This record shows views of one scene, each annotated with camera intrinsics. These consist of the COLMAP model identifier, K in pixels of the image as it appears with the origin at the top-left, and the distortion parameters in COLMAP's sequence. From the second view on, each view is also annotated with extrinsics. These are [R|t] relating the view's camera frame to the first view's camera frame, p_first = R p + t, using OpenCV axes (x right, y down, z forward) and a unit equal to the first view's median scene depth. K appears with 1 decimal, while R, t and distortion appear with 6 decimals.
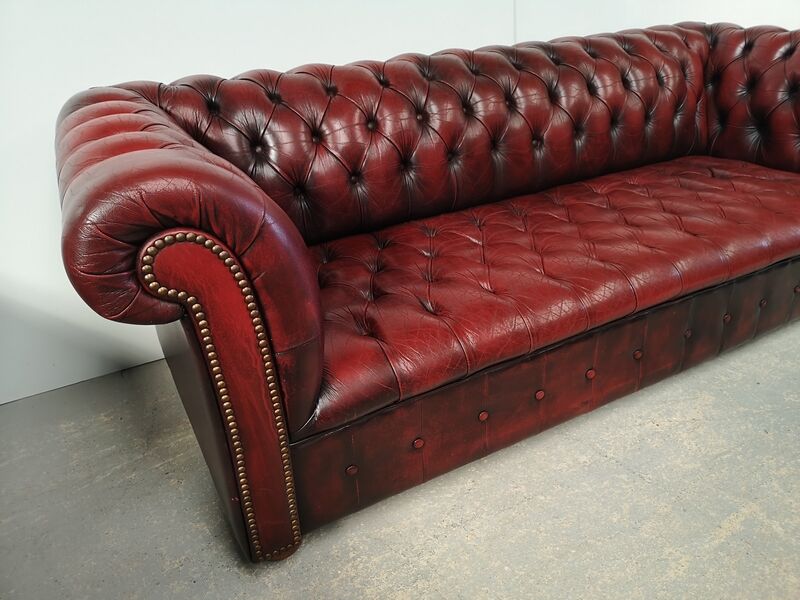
lens RADIAL K [[612.0, 0, 400.0], [0, 612.0, 300.0], [0, 0, 1]] dist [0.081515, -0.122615]
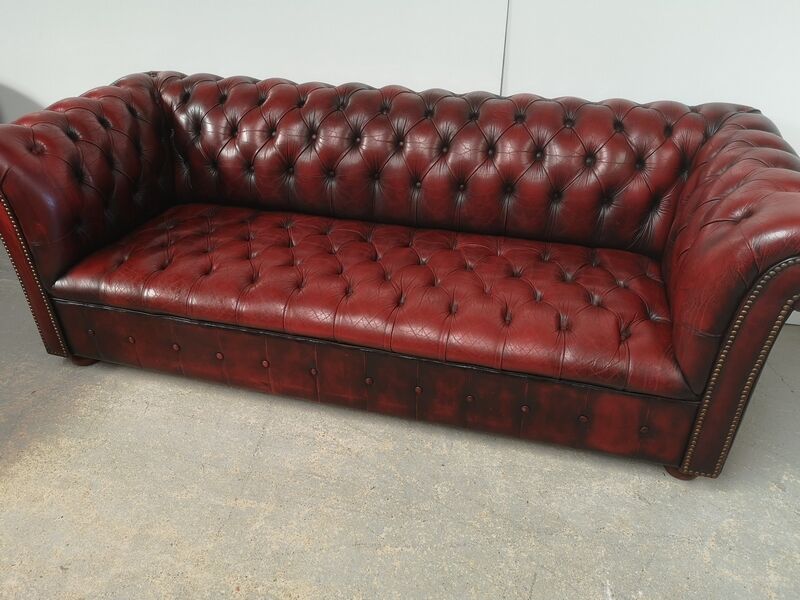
lens RADIAL K [[634.2, 0, 400.0], [0, 634.2, 300.0], [0, 0, 1]] dist [0.036976, -0.071739]
pose [[0.712632, 0.400750, -0.575808, 1.014843], [-0.347982, 0.914615, 0.205882, -0.311568], [0.609150, 0.053652, 0.791238, 0.087290]]
